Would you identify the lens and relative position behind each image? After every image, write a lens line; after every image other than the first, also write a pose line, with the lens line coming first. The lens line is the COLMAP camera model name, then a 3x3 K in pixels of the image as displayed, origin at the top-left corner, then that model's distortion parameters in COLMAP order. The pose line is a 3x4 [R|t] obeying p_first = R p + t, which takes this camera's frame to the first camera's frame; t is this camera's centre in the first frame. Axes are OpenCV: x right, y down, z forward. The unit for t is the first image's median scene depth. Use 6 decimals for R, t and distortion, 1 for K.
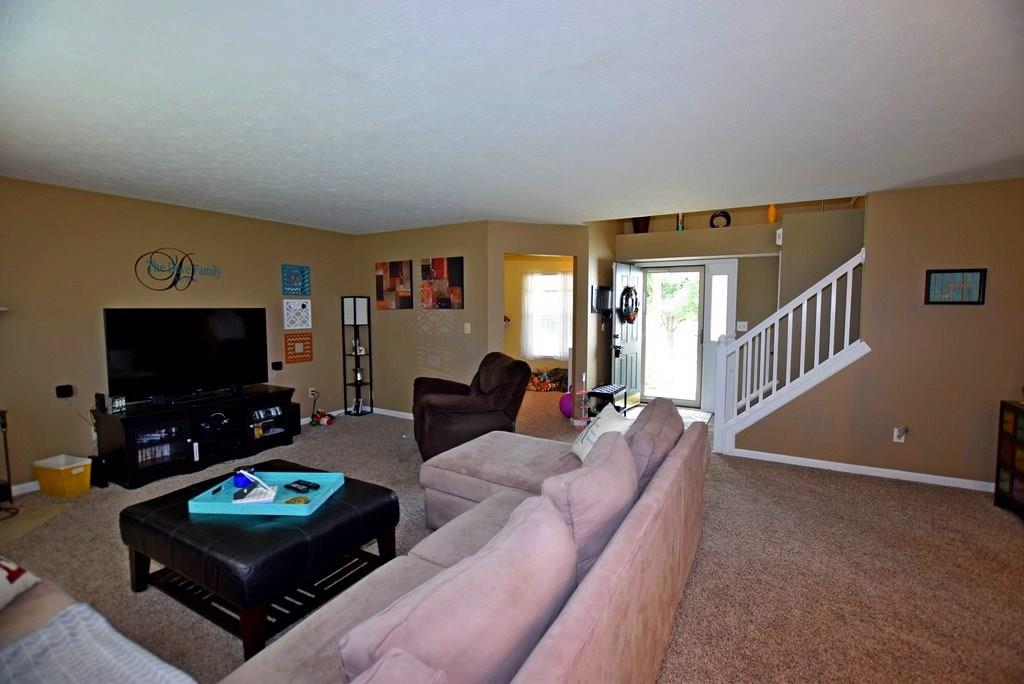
lens RADIAL K [[449.1, 0, 517.6], [0, 449.1, 344.3], [0, 0, 1]] dist [-0.029186, 0.001921]
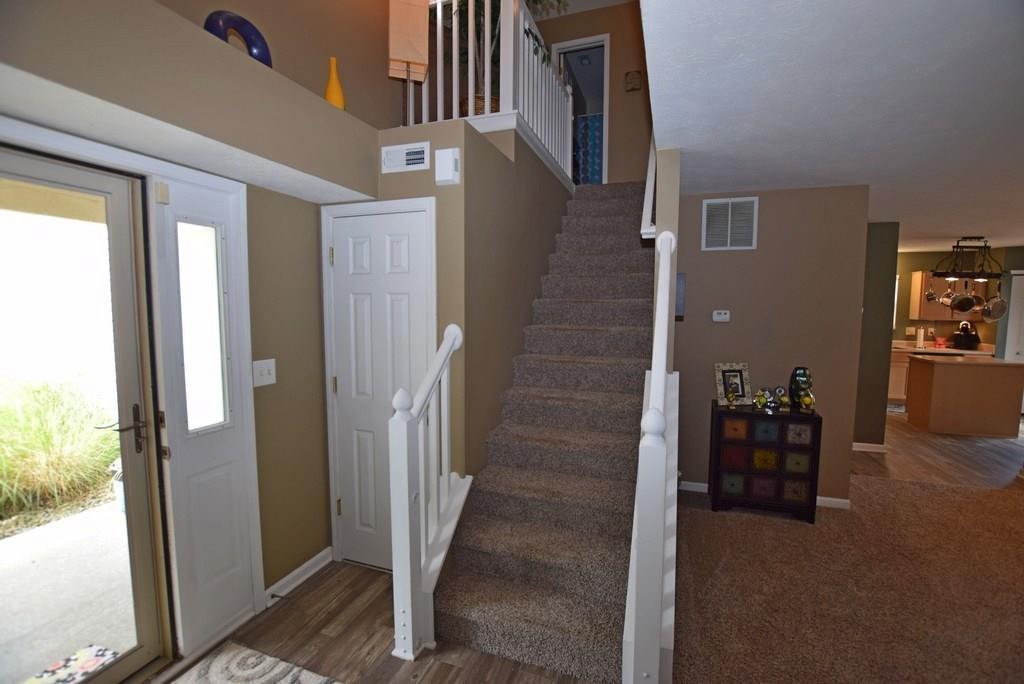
lens RADIAL K [[449.1, 0, 516.1], [0, 449.1, 343.0], [0, 0, 1]] dist [-0.029186, 0.001921]
pose [[-0.178498, -0.088452, 0.979956, 0.108029], [0.073120, 0.992005, 0.102858, -0.093509], [-0.981220, 0.090015, -0.170603, 0.908710]]
